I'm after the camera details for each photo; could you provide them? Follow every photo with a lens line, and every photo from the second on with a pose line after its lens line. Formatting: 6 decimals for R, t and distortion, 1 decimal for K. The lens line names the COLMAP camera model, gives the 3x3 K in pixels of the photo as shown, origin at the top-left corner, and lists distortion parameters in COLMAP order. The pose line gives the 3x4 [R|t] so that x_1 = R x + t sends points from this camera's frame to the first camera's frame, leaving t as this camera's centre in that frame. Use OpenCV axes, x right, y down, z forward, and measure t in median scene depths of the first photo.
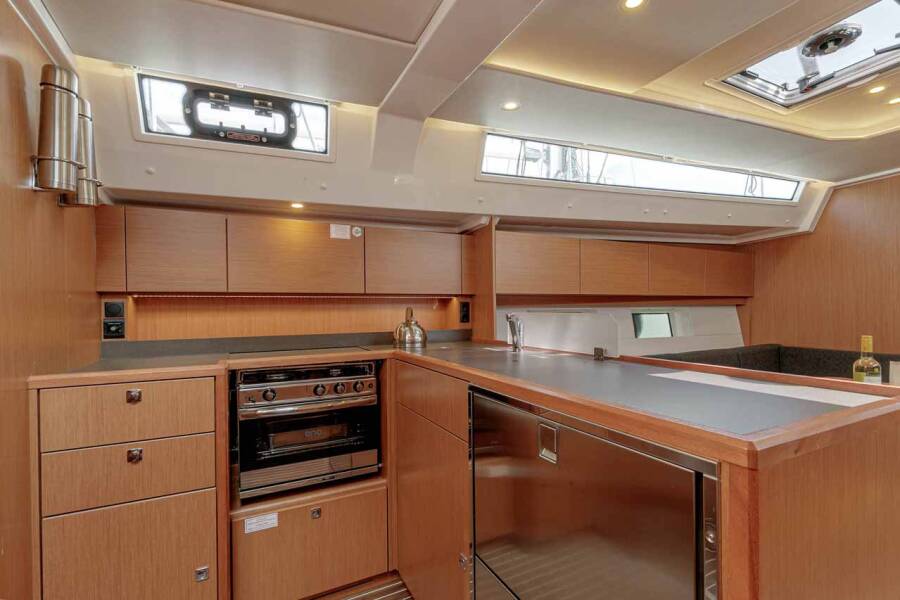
lens RADIAL K [[412.8, 0, 454.3], [0, 412.8, 304.1], [0, 0, 1]] dist [-0.003796, -0.000009]
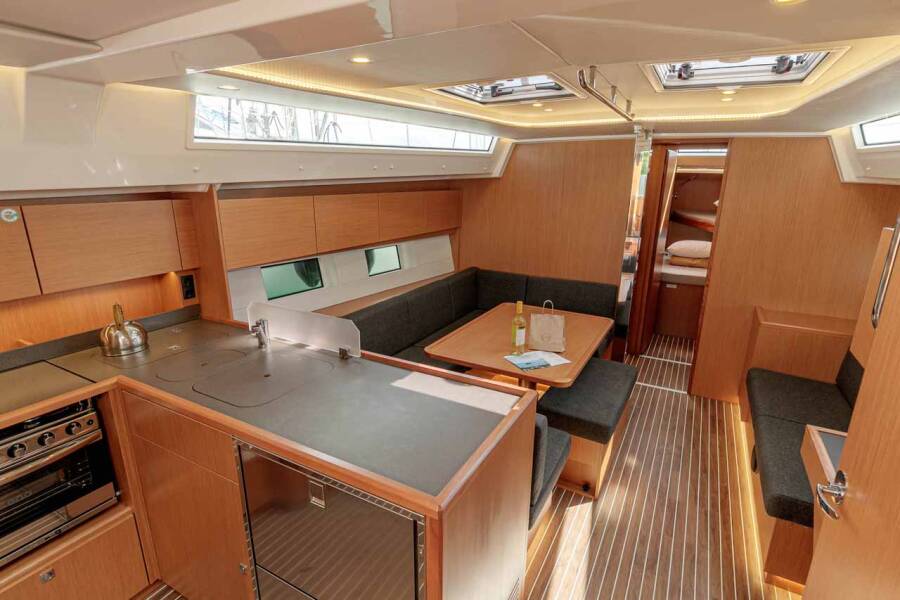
lens RADIAL K [[453.6, 0, 450.0], [0, 453.6, 300.0], [0, 0, 1]] dist [-0.005104, -0.000679]
pose [[0.829375, -0.139522, 0.540990, -0.044277], [-0.007426, 0.965477, 0.260384, -0.245634], [-0.558643, -0.219973, 0.799706, -0.096490]]
